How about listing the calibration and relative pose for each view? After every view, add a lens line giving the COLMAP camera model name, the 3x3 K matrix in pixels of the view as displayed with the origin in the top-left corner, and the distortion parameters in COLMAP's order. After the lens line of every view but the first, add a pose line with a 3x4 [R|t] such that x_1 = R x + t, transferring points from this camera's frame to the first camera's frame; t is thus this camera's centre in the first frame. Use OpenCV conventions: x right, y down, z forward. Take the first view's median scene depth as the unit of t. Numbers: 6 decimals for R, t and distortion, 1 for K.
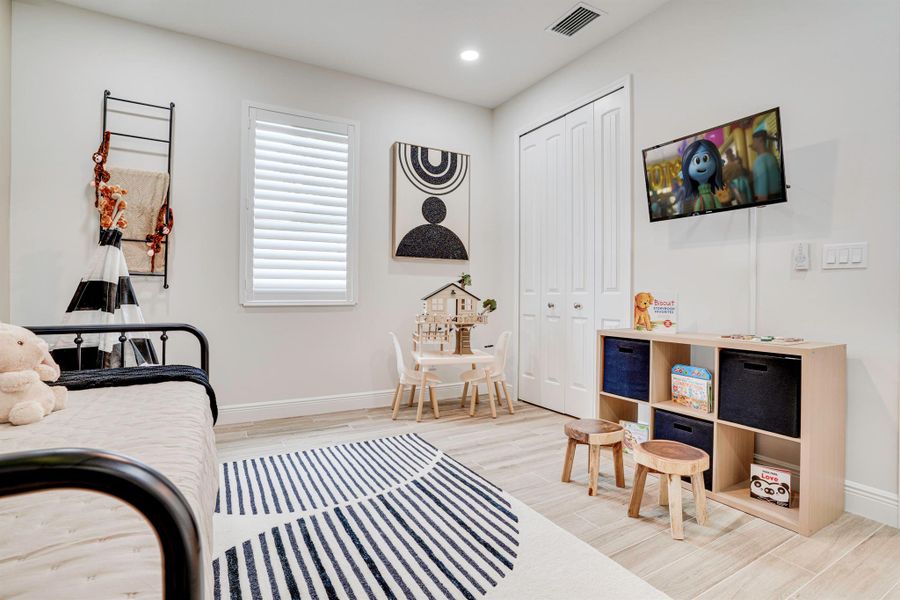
lens RADIAL K [[439.2, 0, 448.5], [0, 439.2, 294.8], [0, 0, 1]] dist [-0.074324, 0.031371]
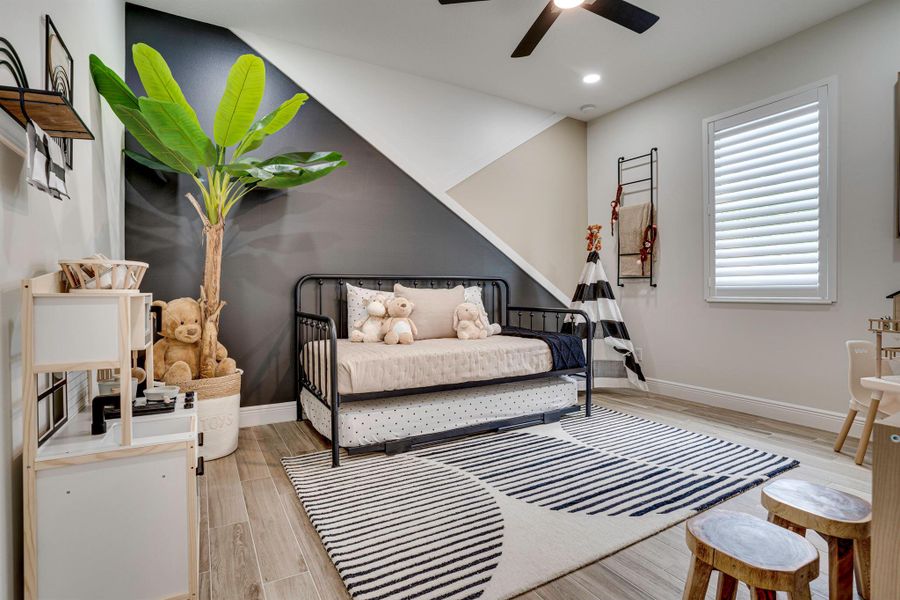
lens RADIAL K [[439.2, 0, 448.5], [0, 439.2, 294.8], [0, 0, 1]] dist [-0.074324, 0.031371]
pose [[0.011402, 0.004494, -0.999925, 0.718120], [0.003468, 0.999984, 0.004534, 0.000918], [0.999929, -0.003519, 0.011386, 0.347678]]
